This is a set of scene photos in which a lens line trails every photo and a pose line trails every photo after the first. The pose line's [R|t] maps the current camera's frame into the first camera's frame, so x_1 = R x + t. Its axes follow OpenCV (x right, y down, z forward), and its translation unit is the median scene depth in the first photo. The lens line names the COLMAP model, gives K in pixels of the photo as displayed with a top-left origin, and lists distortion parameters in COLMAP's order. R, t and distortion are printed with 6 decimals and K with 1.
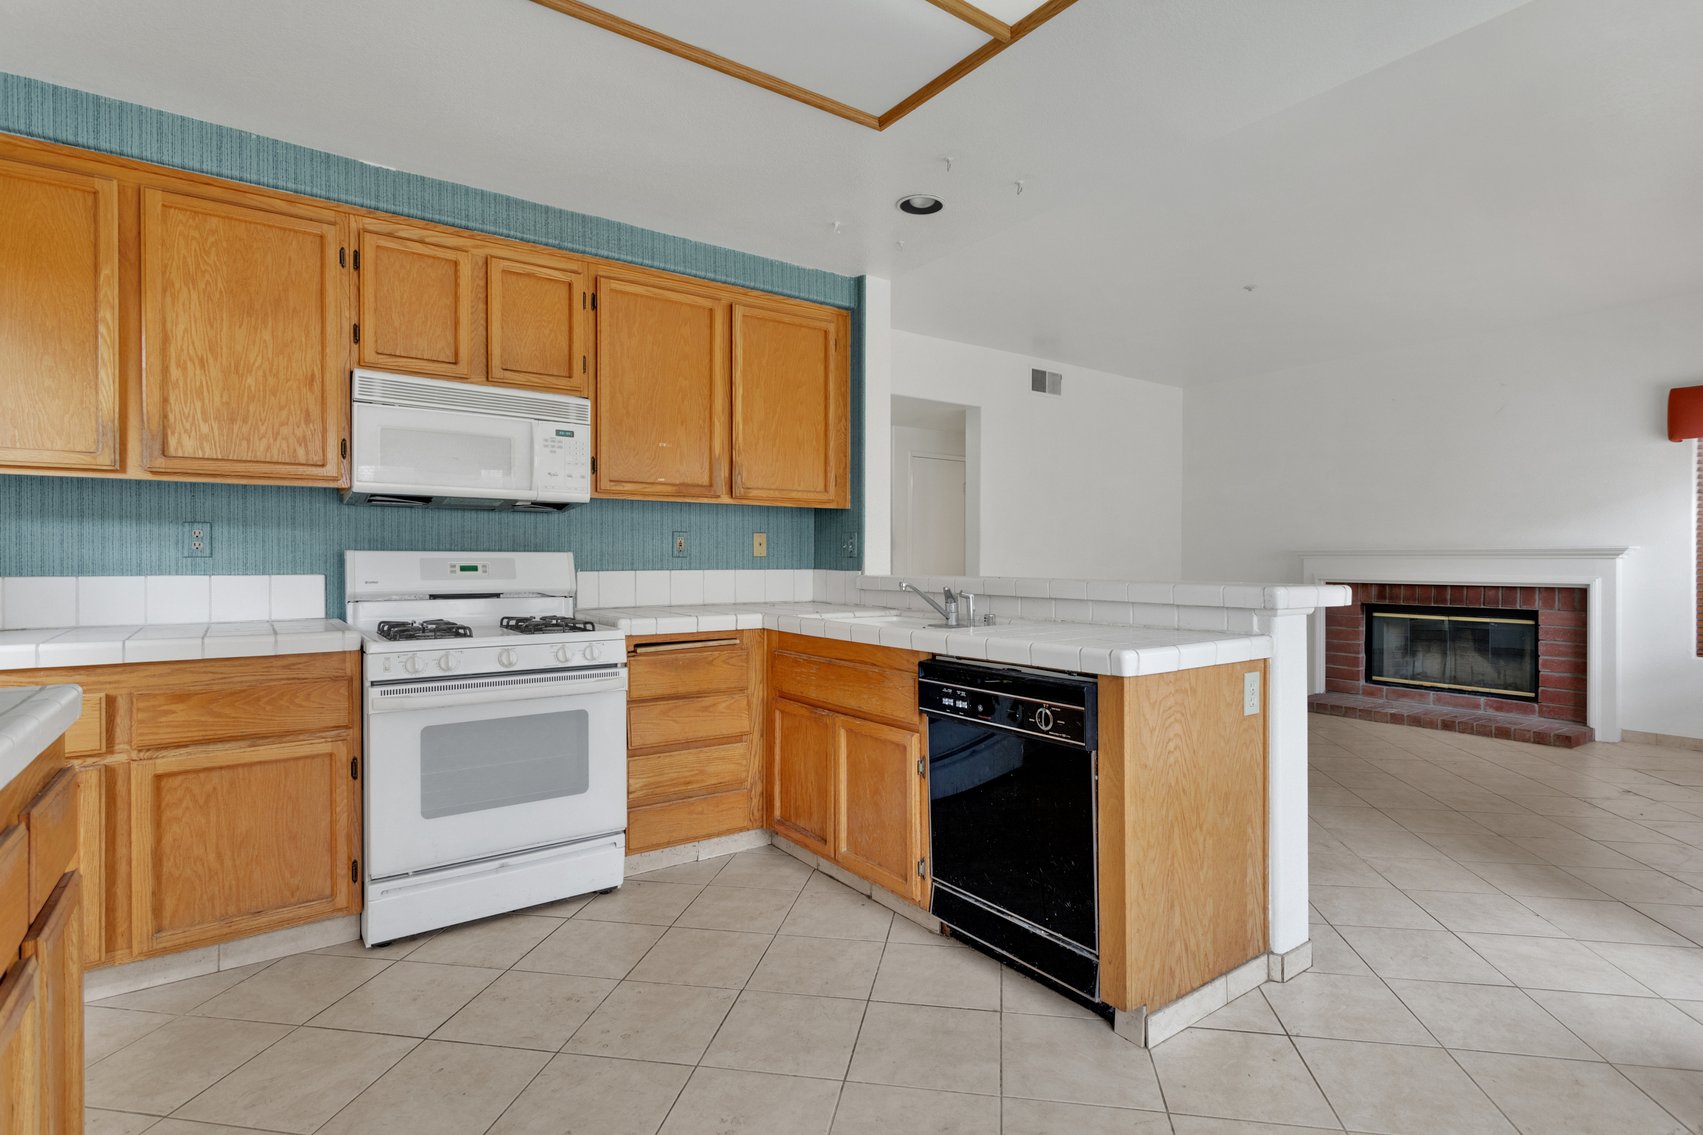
lens RADIAL K [[823.5, 0, 874.7], [0, 823.5, 560.4], [0, 0, 1]] dist [0.004669, 0.002186]
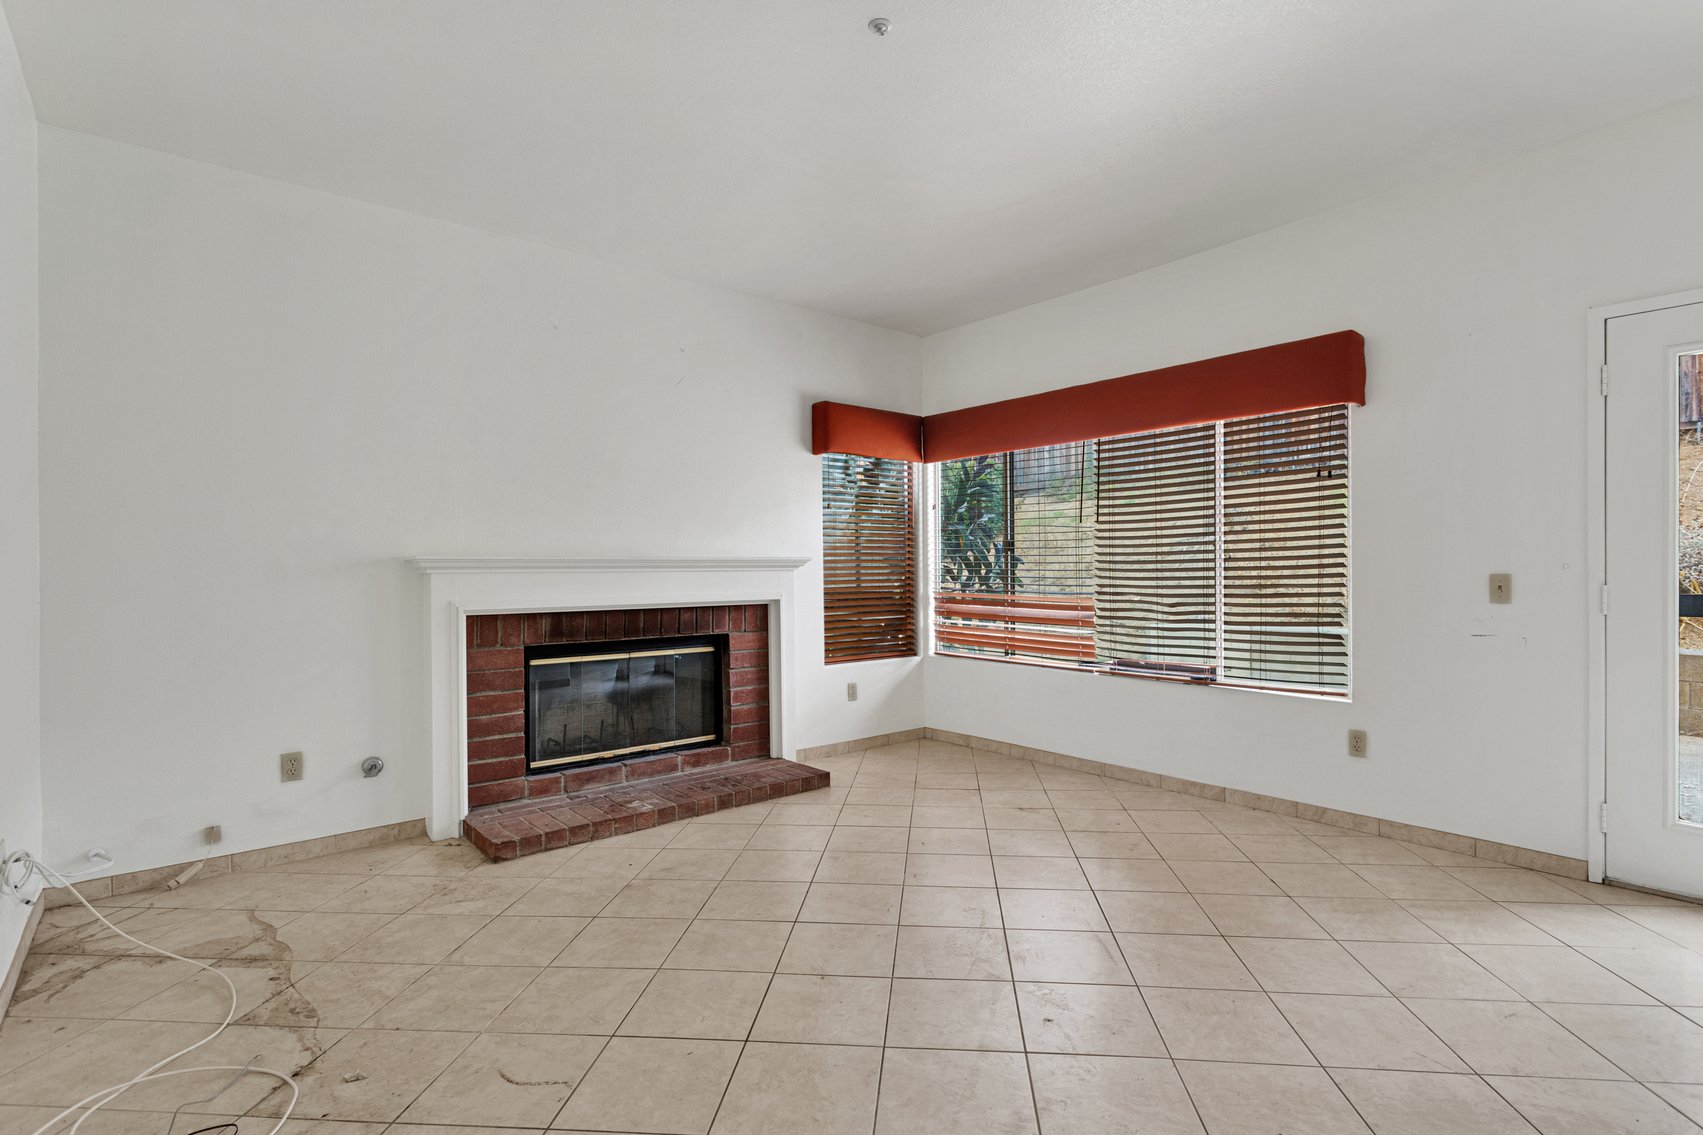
lens RADIAL K [[823.5, 0, 868.2], [0, 823.5, 573.7], [0, 0, 1]] dist [0.004669, 0.002186]
pose [[-0.084462, -0.002840, 0.996423, -0.066643], [0.010418, 0.999939, 0.003734, -0.002802], [-0.996372, 0.010696, -0.084428, 1.669253]]
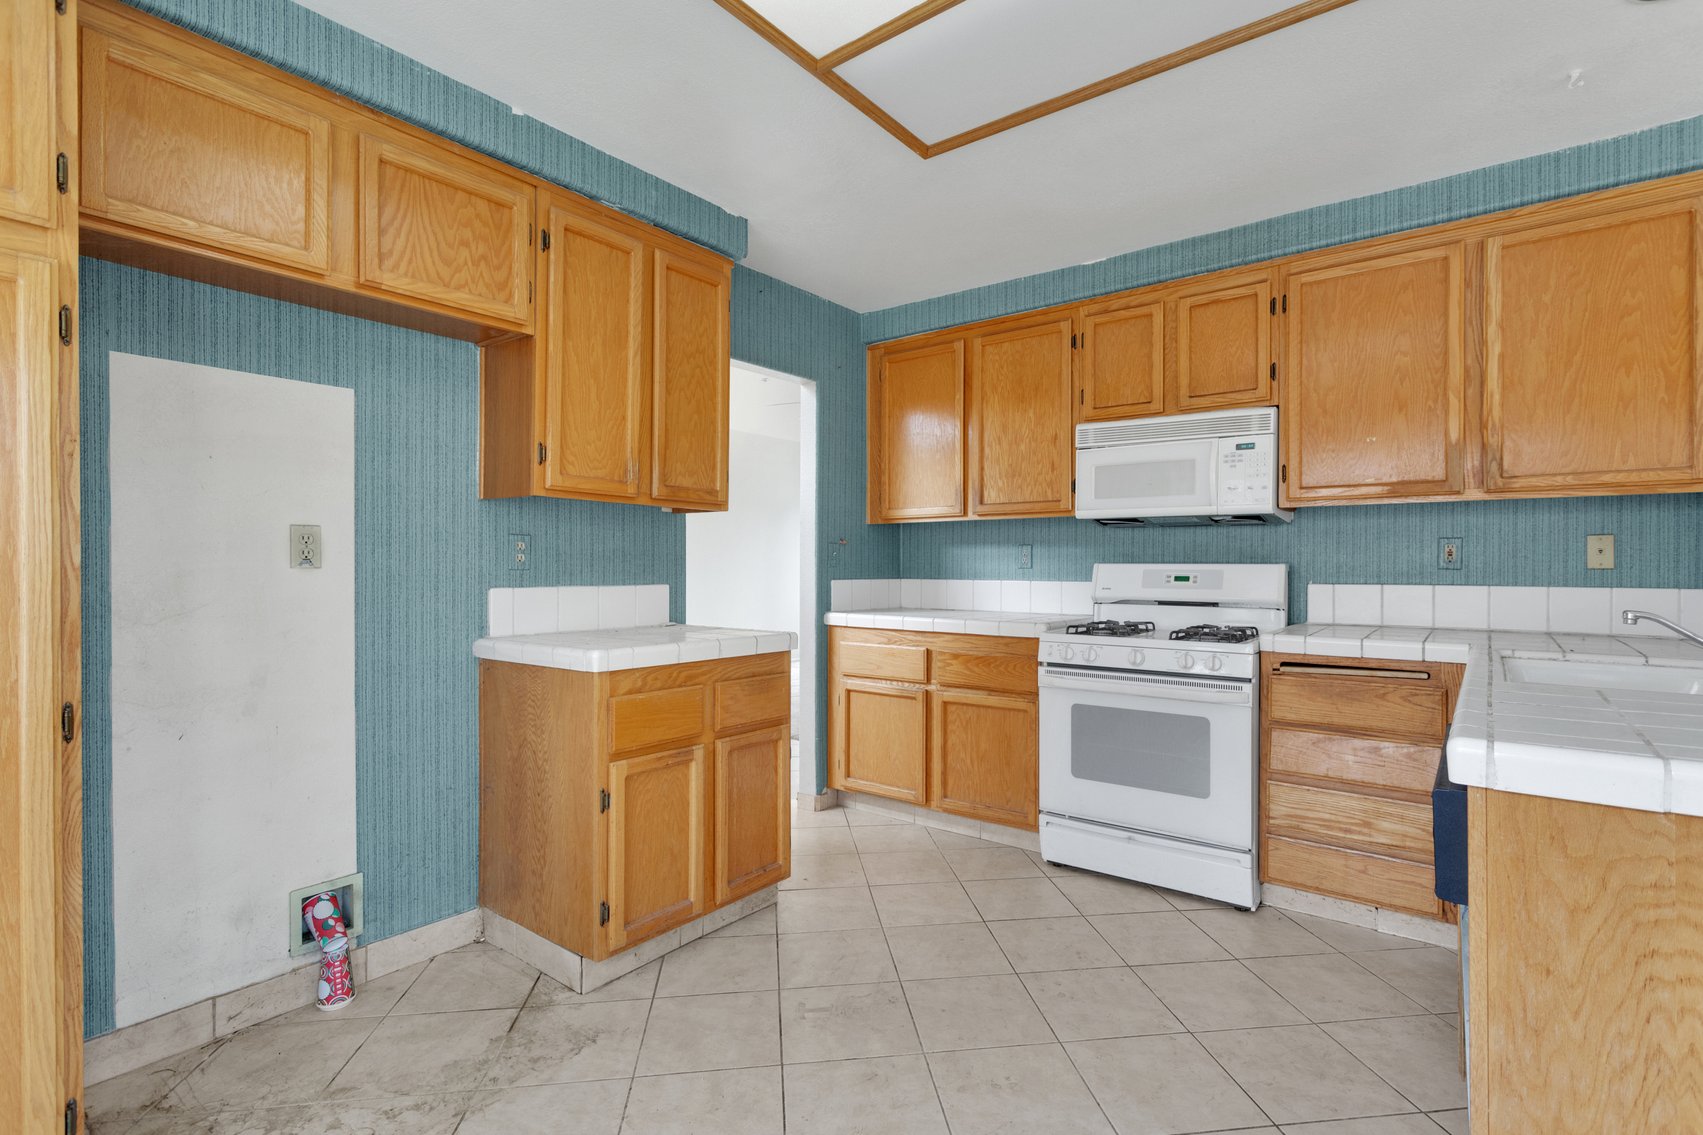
lens RADIAL K [[823.5, 0, 886.4], [0, 823.5, 565.8], [0, 0, 1]] dist [0.004669, 0.002186]
pose [[0.295302, -0.000717, -0.955404, 0.442756], [-0.005256, 0.999983, -0.002375, -0.003174], [0.955390, 0.005723, 0.295293, 0.273759]]
